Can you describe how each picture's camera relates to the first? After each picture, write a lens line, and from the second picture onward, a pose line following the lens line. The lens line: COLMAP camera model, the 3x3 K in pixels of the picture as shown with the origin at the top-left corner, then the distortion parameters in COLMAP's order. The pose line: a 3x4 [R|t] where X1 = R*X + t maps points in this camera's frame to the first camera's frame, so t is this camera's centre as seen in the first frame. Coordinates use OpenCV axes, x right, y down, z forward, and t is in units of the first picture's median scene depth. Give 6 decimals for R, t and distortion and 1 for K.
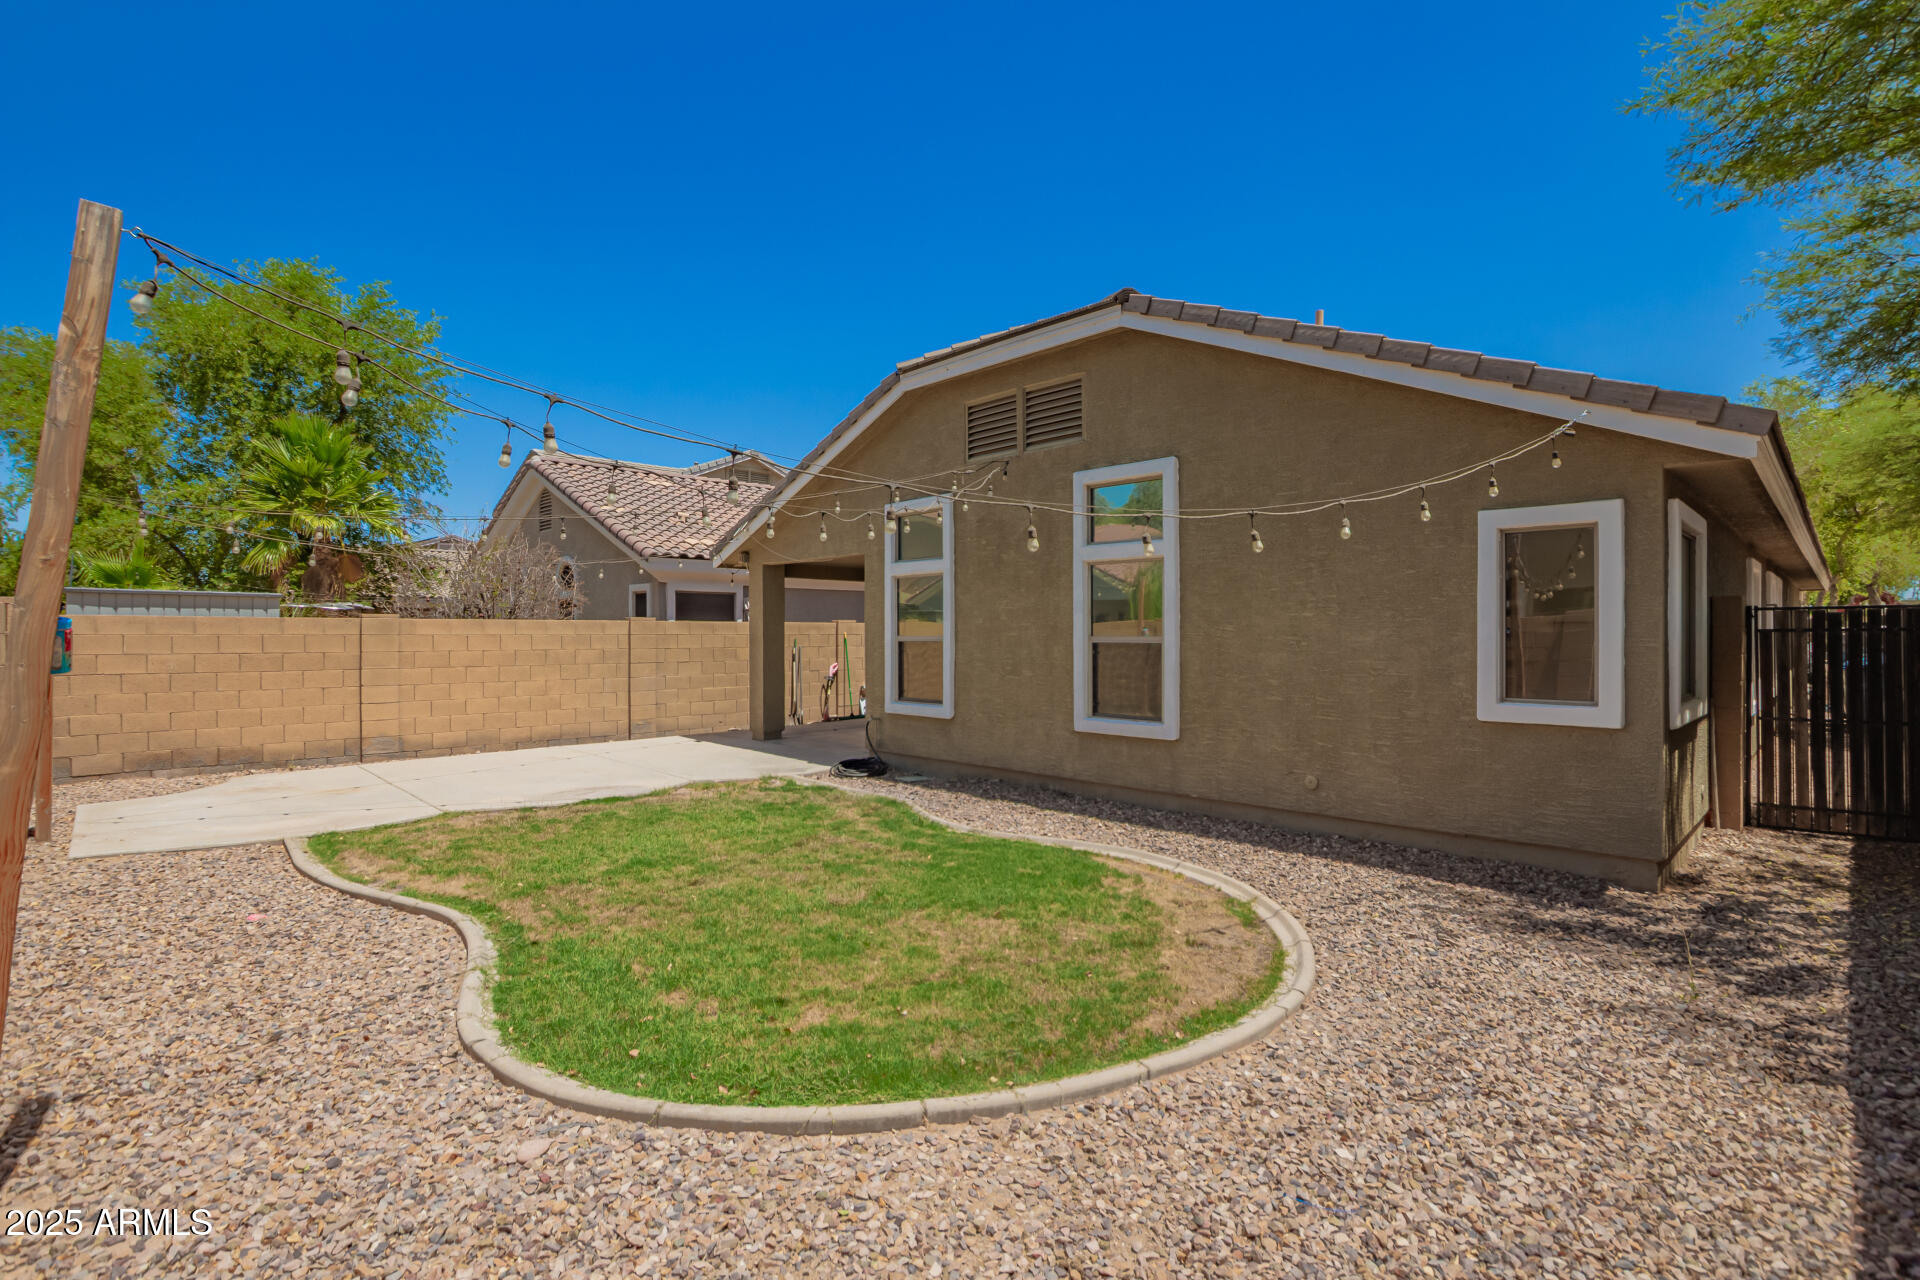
lens RADIAL K [[879.0, 0, 966.7], [0, 879.0, 629.6], [0, 0, 1]] dist [0.002282, 0.000432]
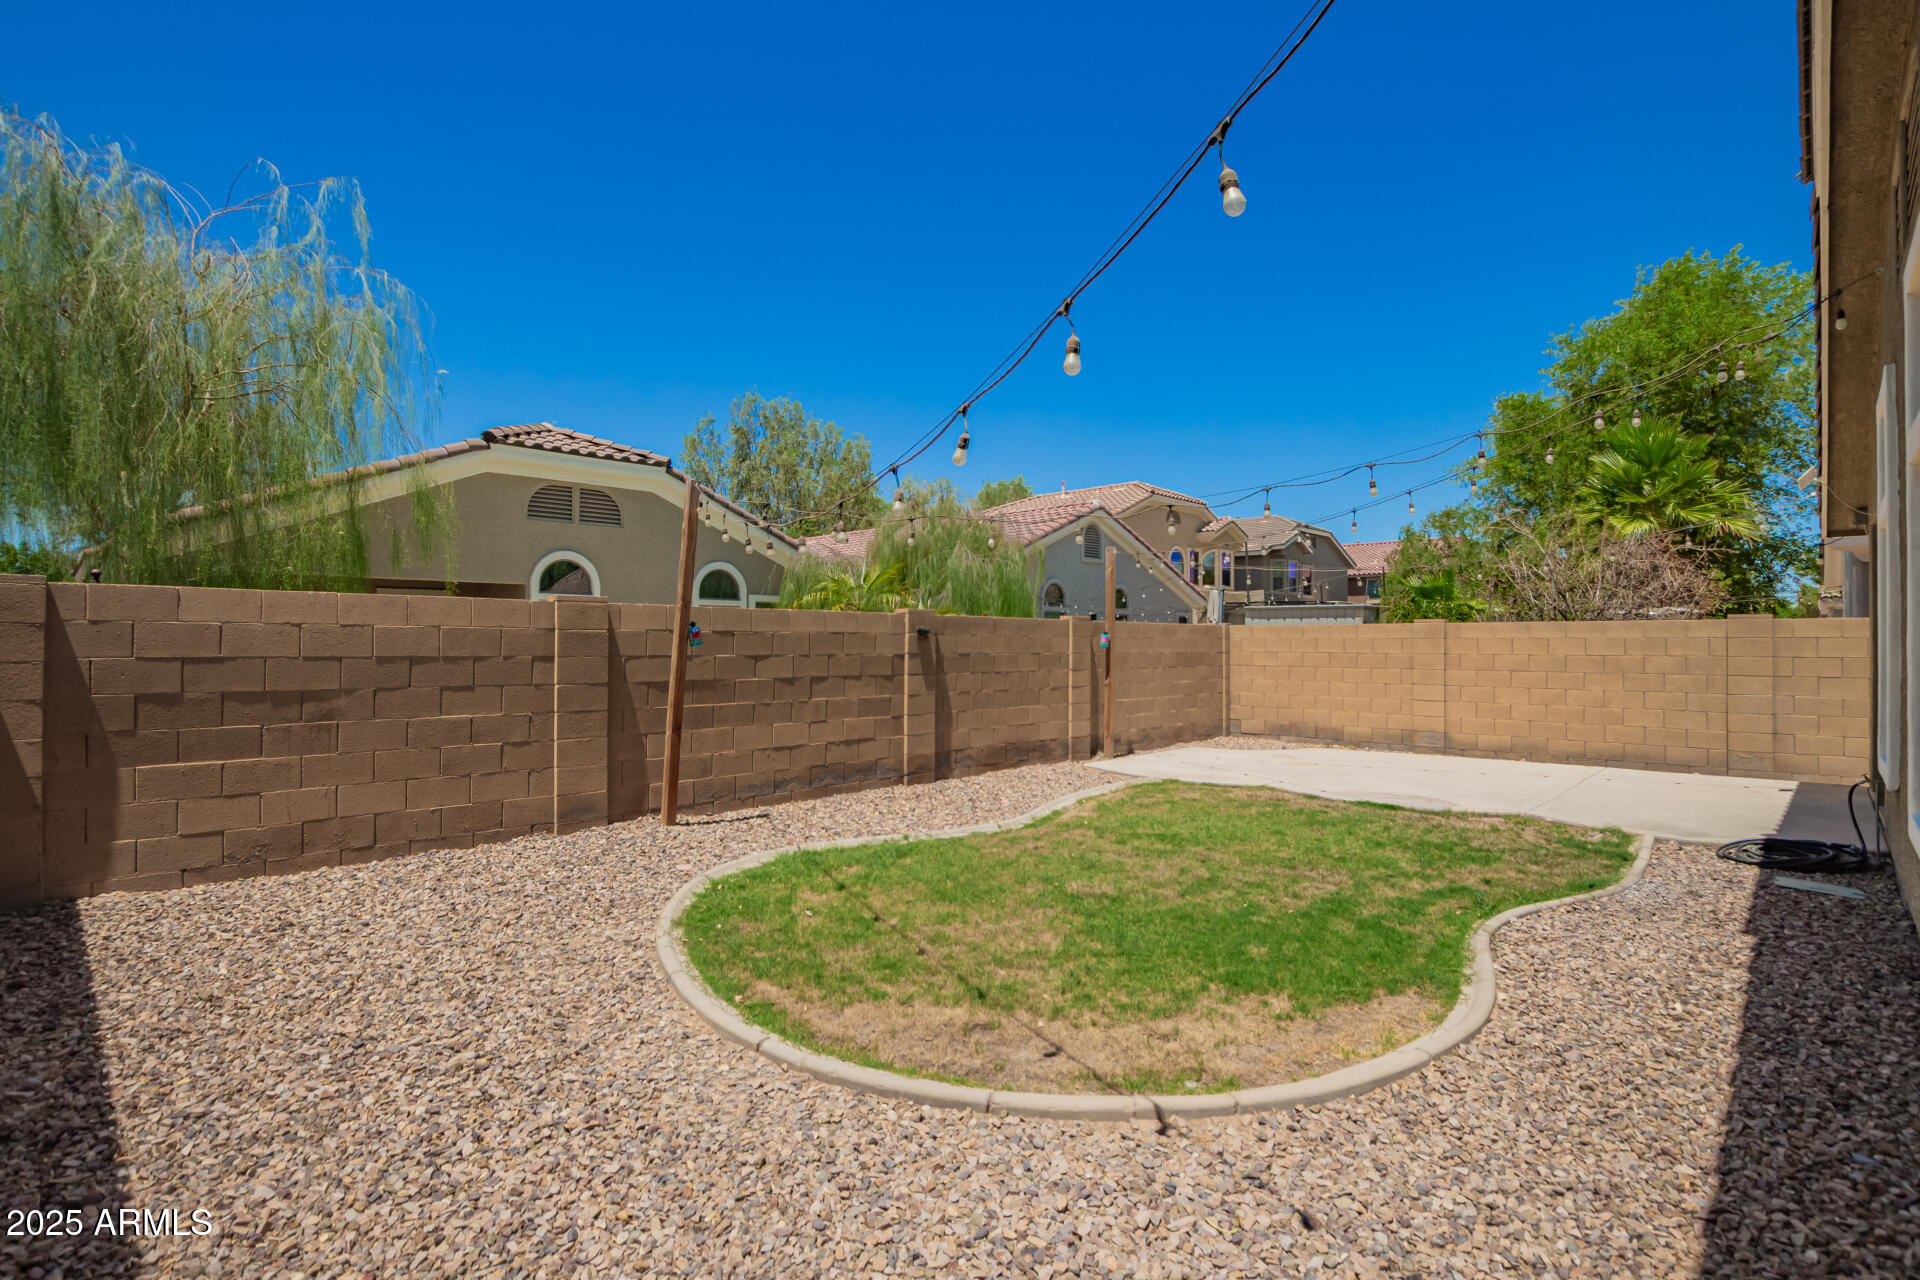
lens RADIAL K [[879.0, 0, 966.9], [0, 879.0, 646.6], [0, 0, 1]] dist [0.002282, 0.000432]
pose [[0.056165, 0.002729, -0.998418, 0.422768], [0.006568, 0.999974, 0.003103, 0.009557], [0.998400, -0.006731, 0.056146, 0.388561]]
